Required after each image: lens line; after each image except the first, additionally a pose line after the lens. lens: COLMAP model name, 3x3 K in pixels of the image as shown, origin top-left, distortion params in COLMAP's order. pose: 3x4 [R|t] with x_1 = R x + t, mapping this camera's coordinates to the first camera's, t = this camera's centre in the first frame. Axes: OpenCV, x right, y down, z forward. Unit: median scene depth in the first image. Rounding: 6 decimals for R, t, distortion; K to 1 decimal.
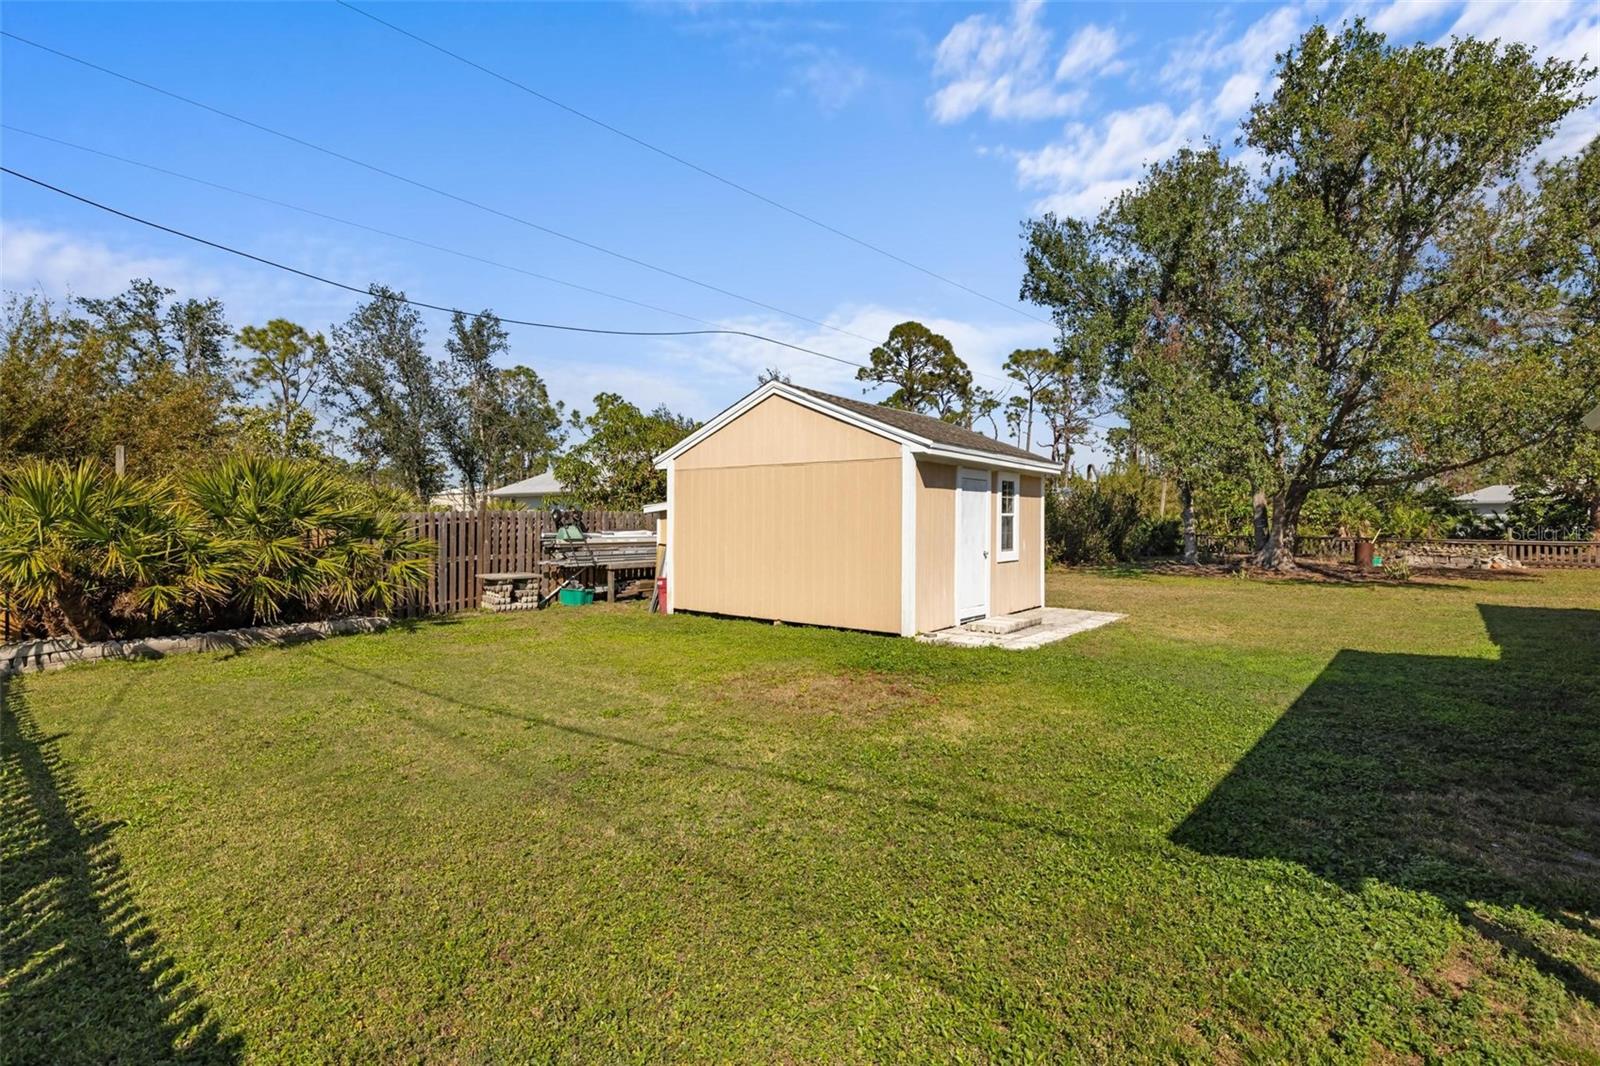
lens RADIAL K [[762.7, 0, 796.5], [0, 762.7, 520.5], [0, 0, 1]] dist [-0.005544, -0.001076]
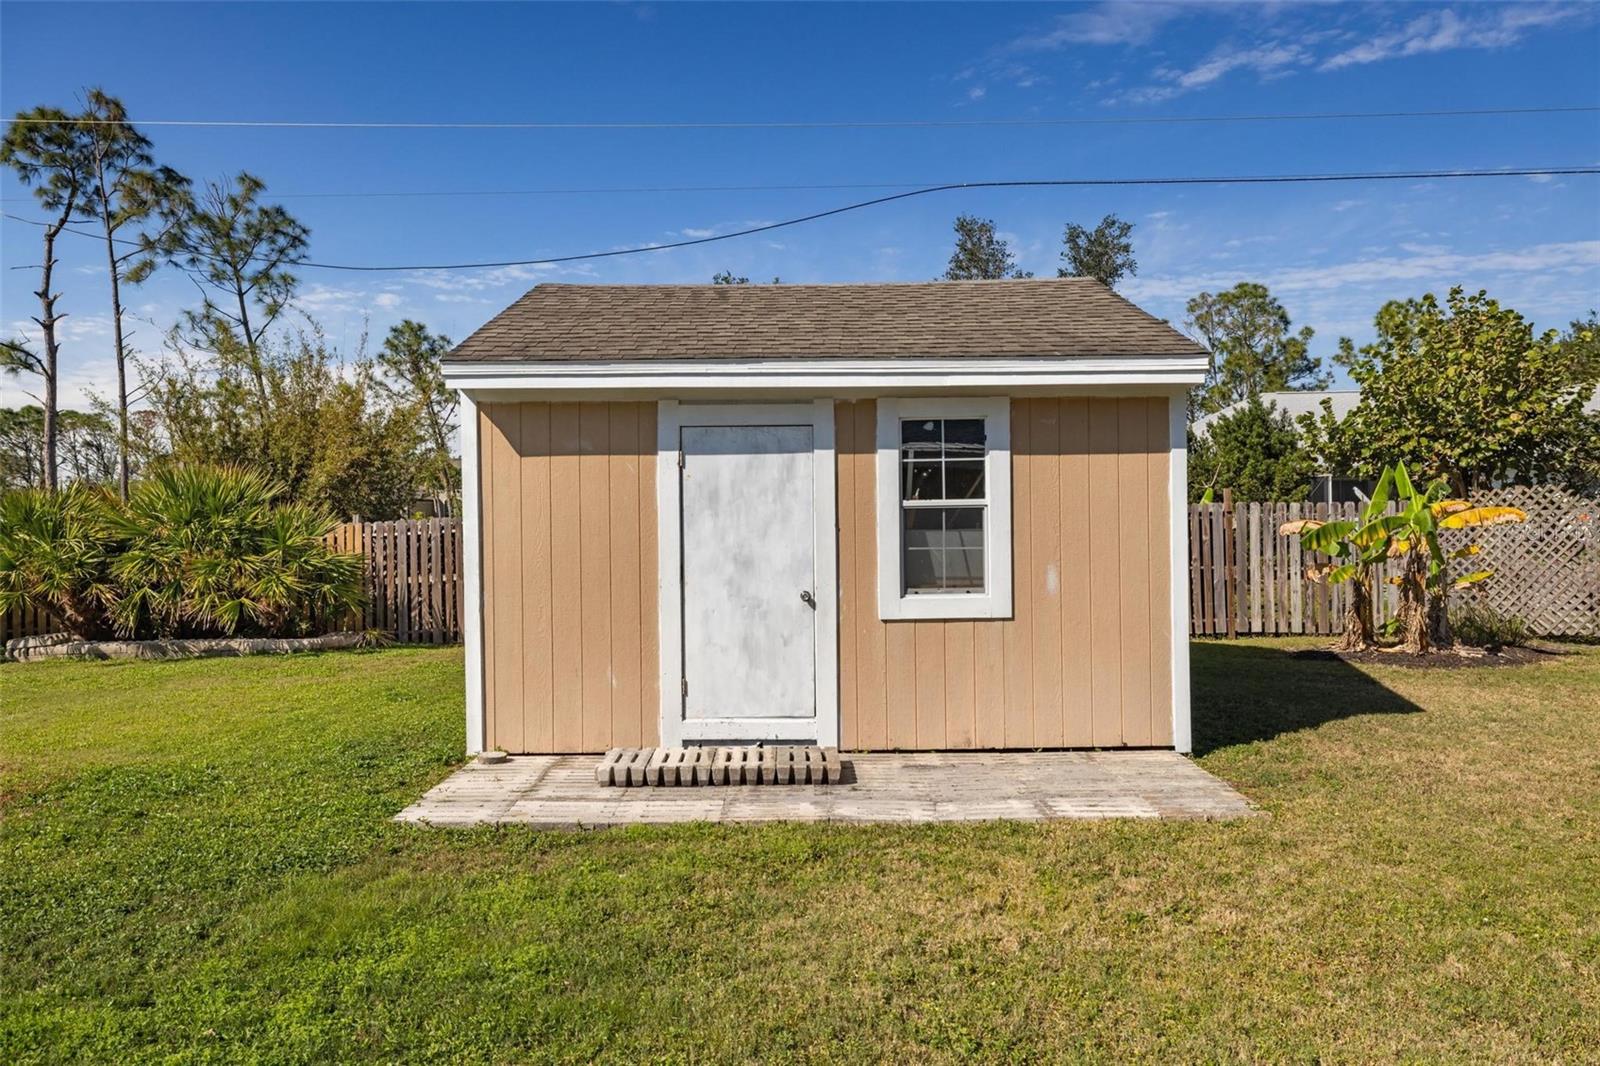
lens RADIAL K [[1075.7, 0, 799.3], [0, 1075.7, 531.6], [0, 0, 1]] dist [-0.026932, 0.000275]
pose [[0.616869, -0.004769, -0.787052, 0.230032], [0.016293, 0.999845, 0.006711, 0.000887], [0.786897, -0.016963, 0.616851, 0.201344]]
